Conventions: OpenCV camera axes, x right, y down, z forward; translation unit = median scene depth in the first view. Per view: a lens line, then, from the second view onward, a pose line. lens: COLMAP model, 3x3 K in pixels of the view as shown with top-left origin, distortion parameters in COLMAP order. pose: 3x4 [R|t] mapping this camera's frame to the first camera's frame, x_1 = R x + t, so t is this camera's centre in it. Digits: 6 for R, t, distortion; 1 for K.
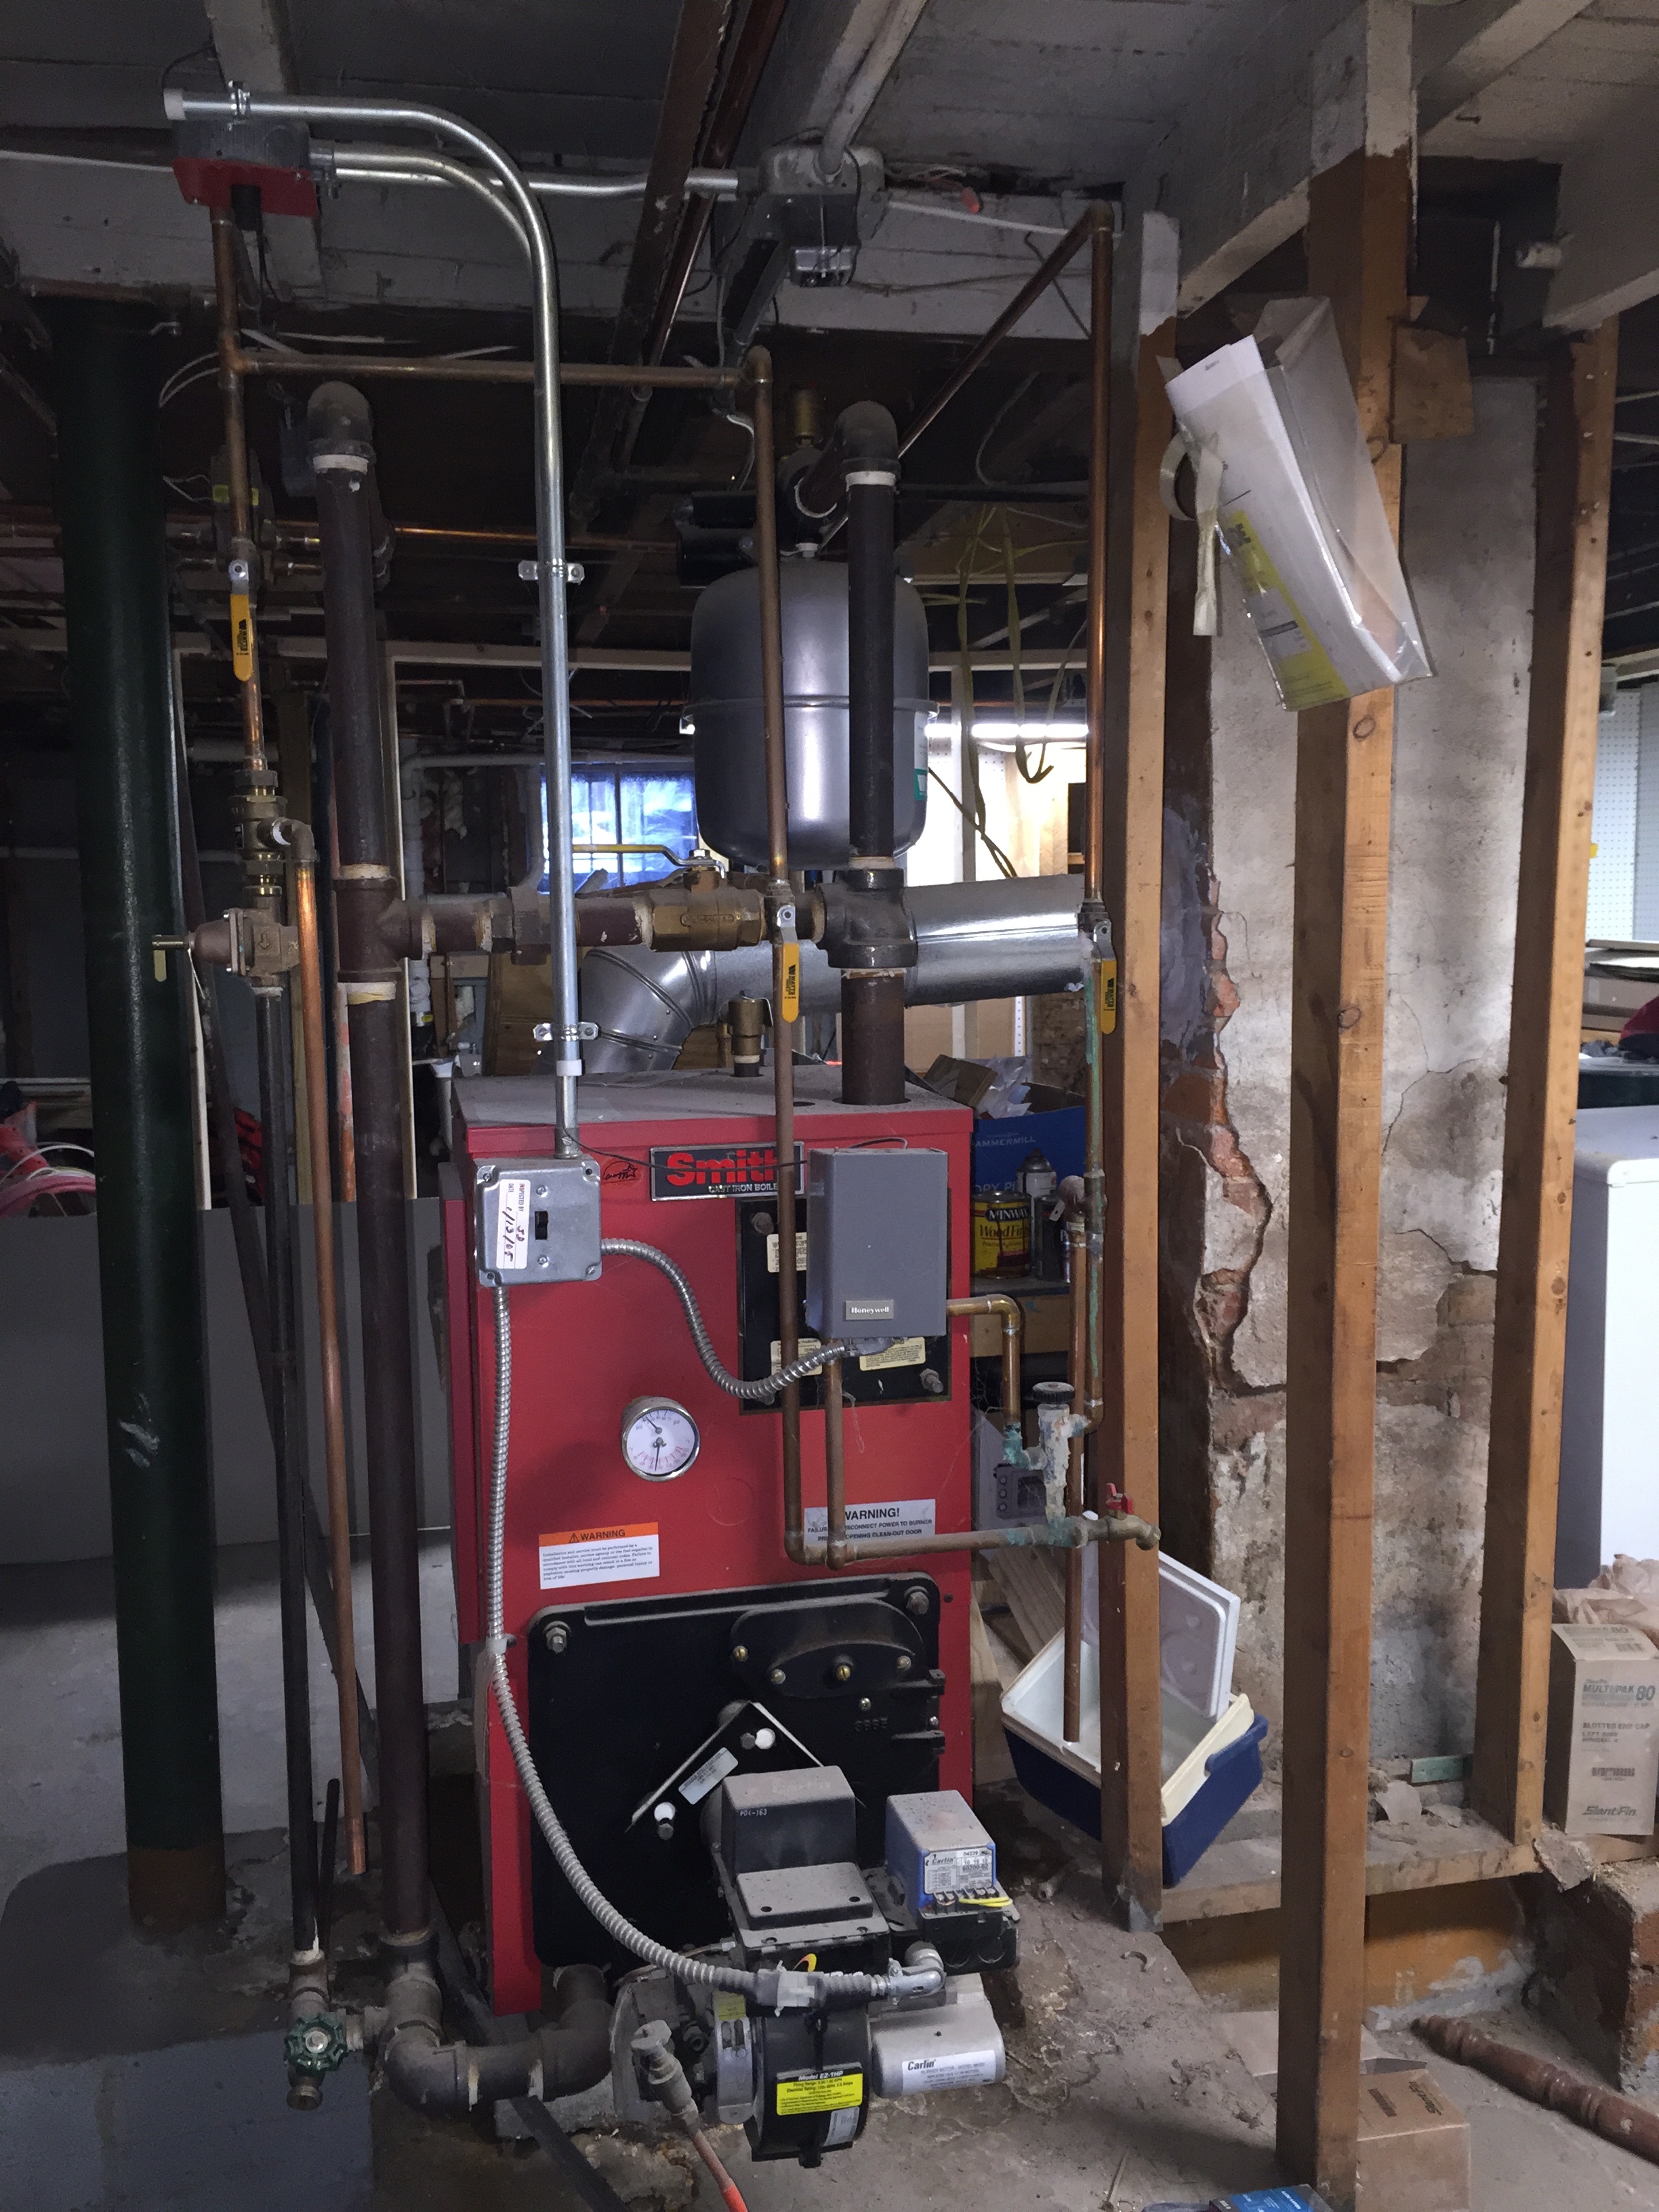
lens RADIAL K [[1915.0, 0, 829.1], [0, 1915.0, 1100.2], [0, 0, 1]] dist [0.092028, -0.168717]
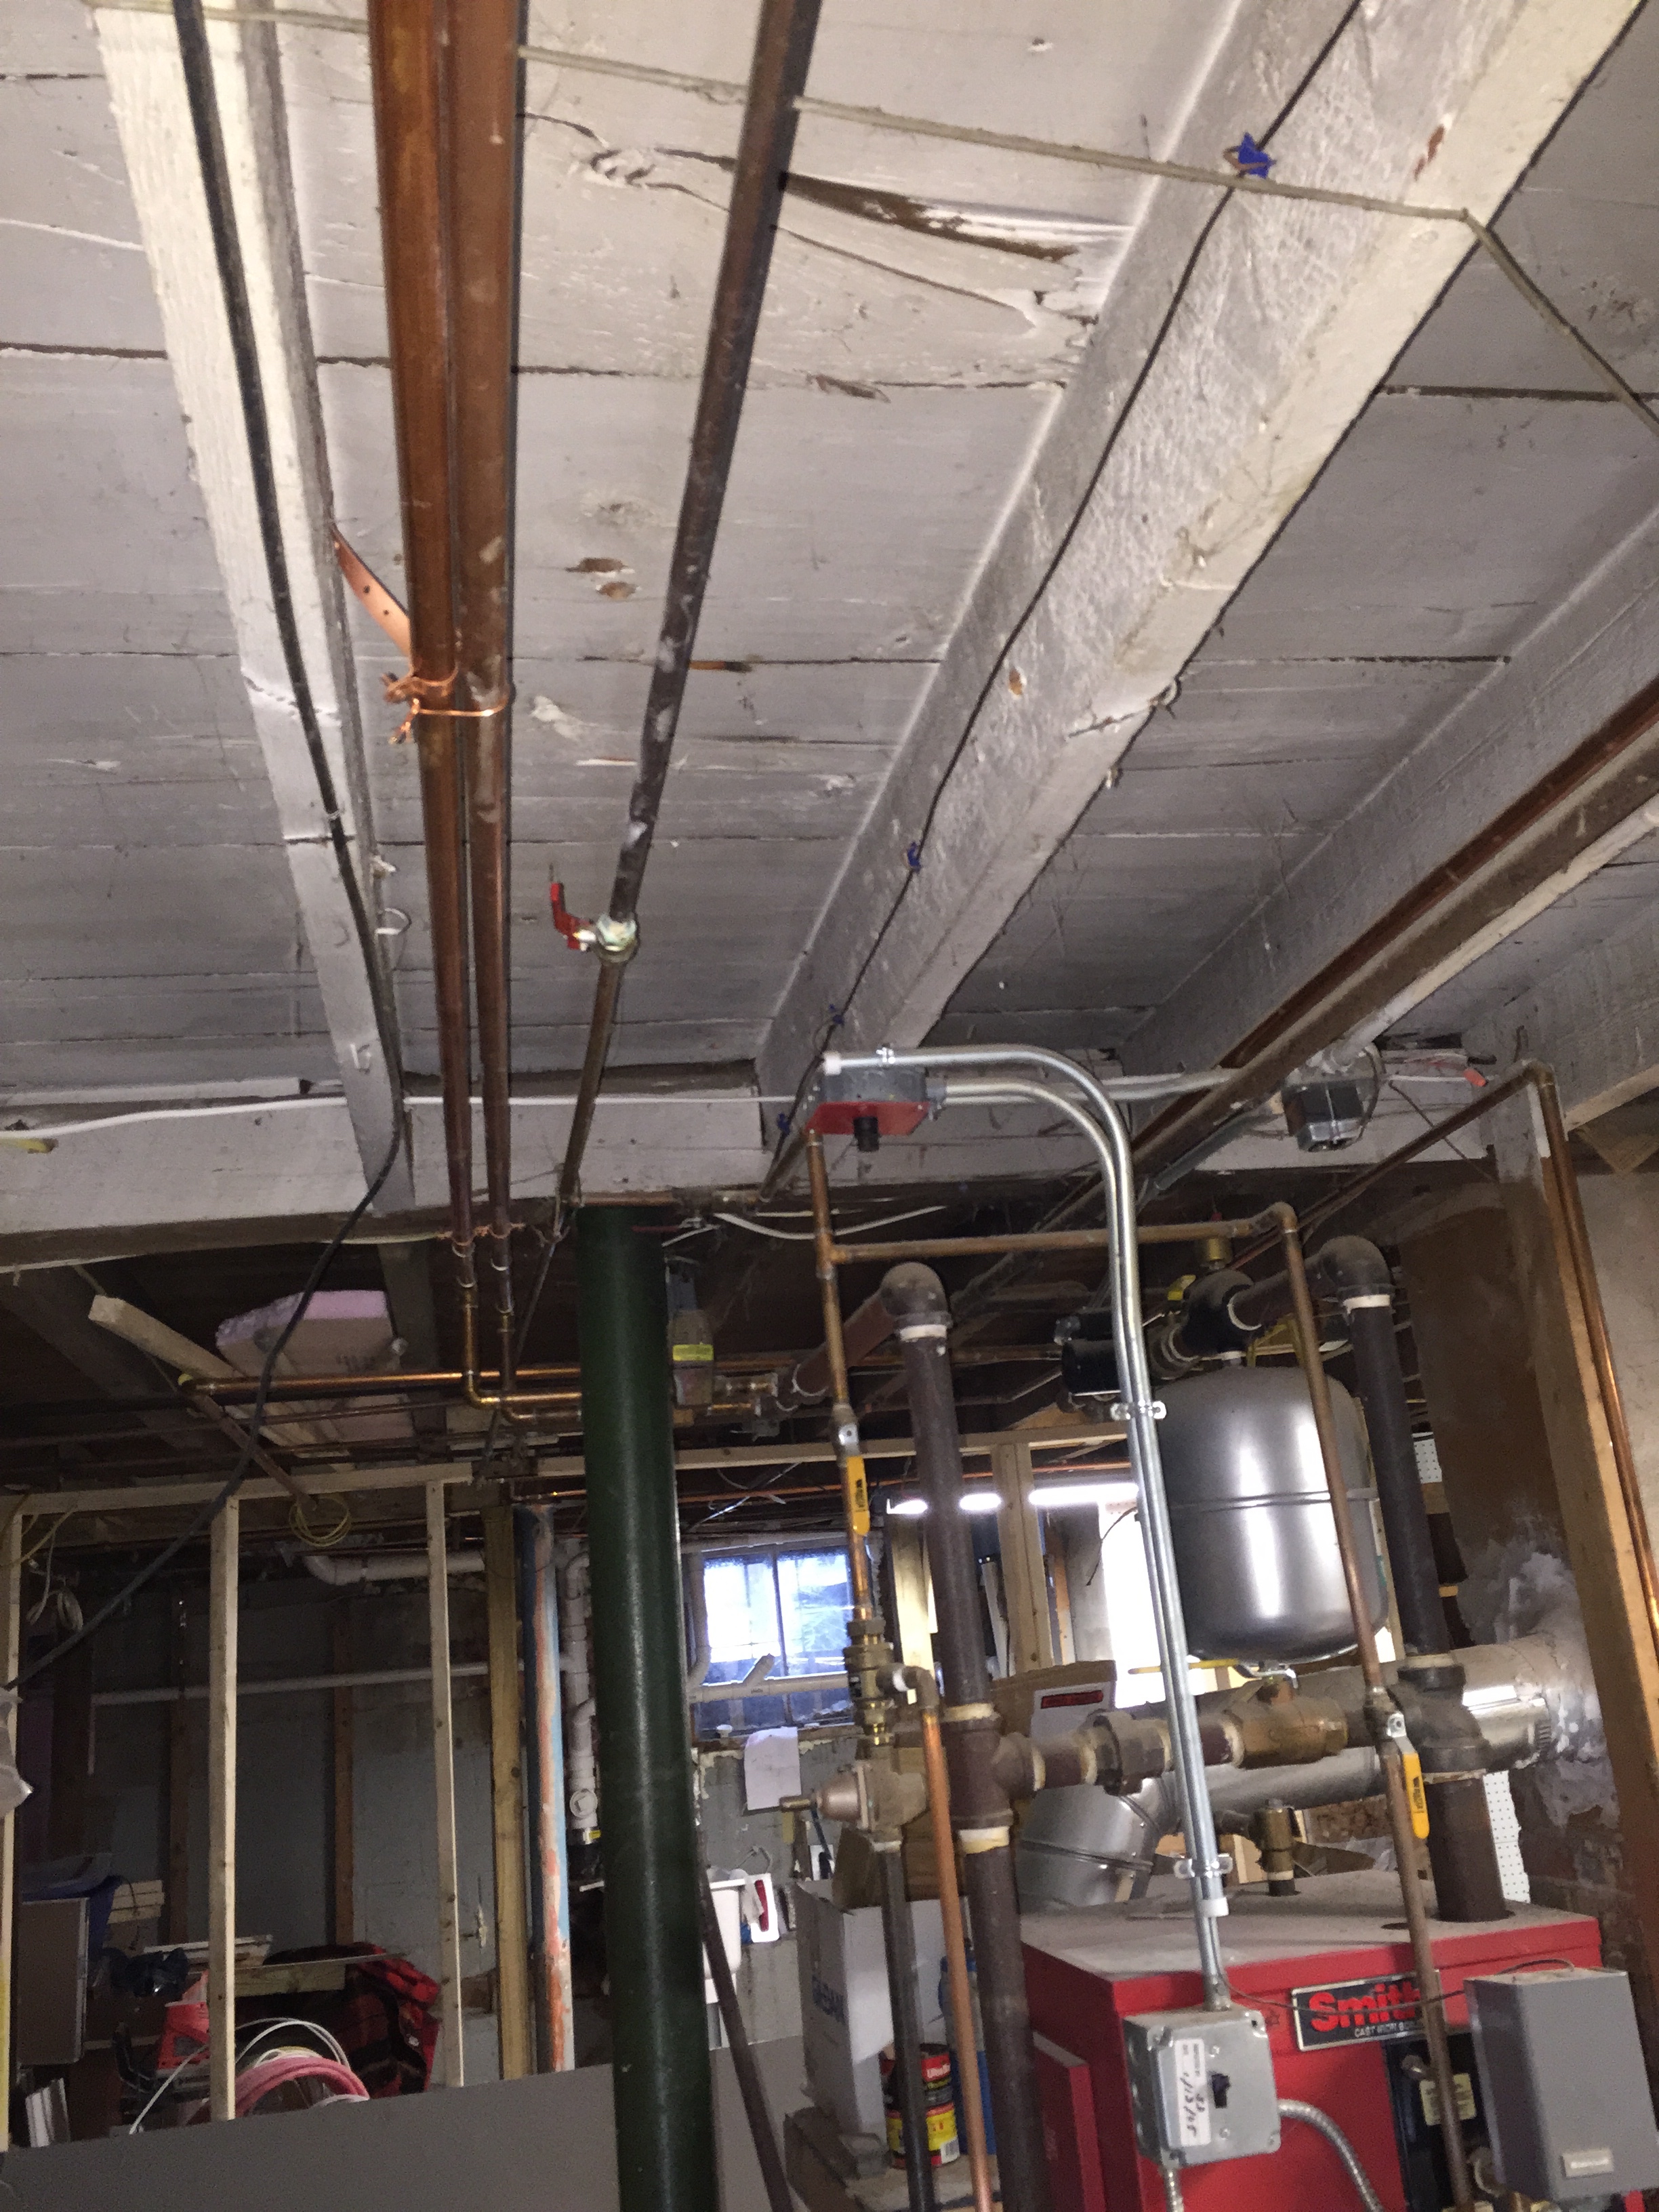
lens RADIAL K [[1892.3, 0, 836.6], [0, 1892.3, 1086.7], [0, 0, 1]] dist [0.091901, -0.128440]
pose [[0.996464, -0.084014, -0.001127, -0.287655], [0.077059, 0.919157, -0.386280, -0.037565], [0.033489, 0.384827, 0.922381, -0.073362]]
